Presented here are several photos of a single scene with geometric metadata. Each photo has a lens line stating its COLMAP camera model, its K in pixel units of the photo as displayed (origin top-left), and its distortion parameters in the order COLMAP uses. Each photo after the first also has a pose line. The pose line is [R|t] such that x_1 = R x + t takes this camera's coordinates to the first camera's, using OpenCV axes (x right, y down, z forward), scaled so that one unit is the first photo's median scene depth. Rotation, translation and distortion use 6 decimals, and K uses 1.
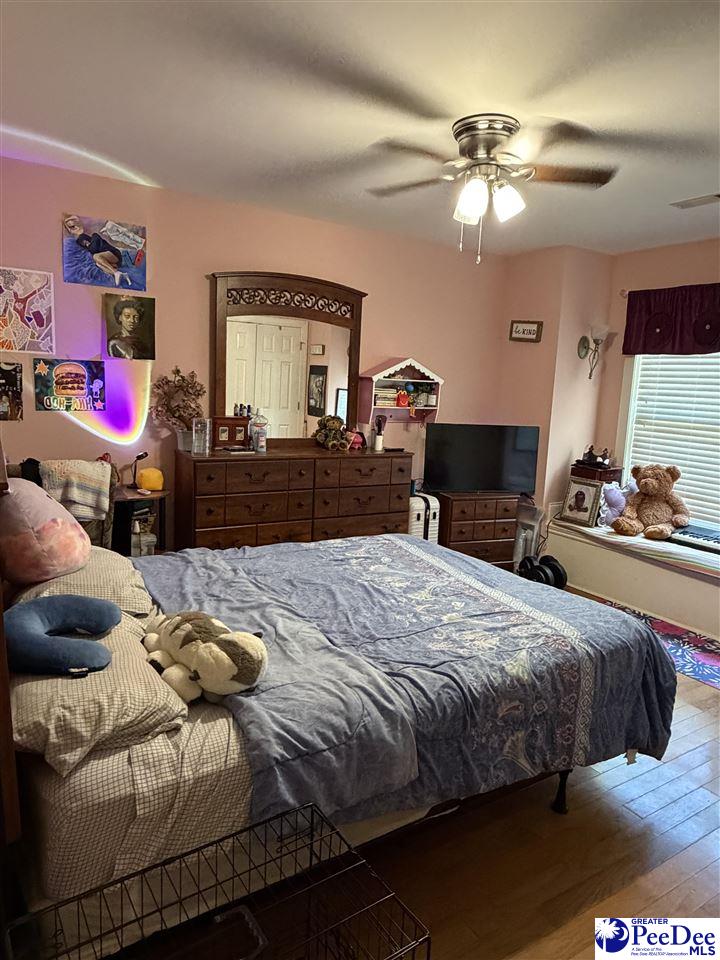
lens RADIAL K [[616.9, 0, 361.3], [0, 616.9, 480.6], [0, 0, 1]] dist [0.001234, 0.002492]
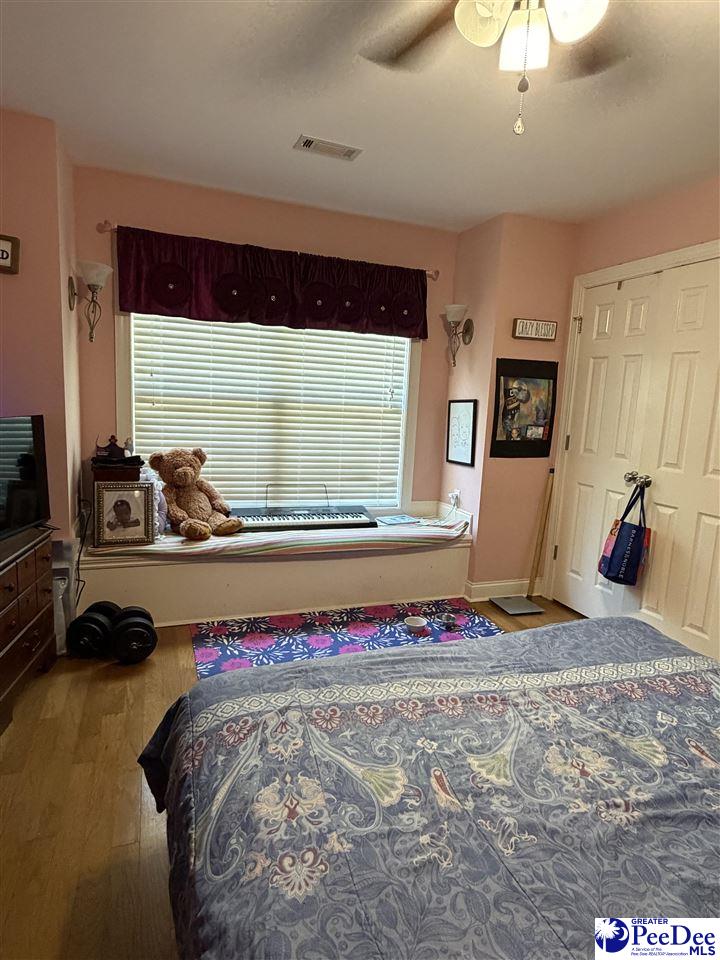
lens RADIAL K [[543.8, 0, 360.3], [0, 543.8, 477.2], [0, 0, 1]] dist [0.002215, 0.000148]
pose [[0.193258, -0.187669, 0.963033, -0.205214], [0.110942, 0.979421, 0.168599, -0.088646], [-0.974855, 0.074258, 0.210102, 0.615236]]
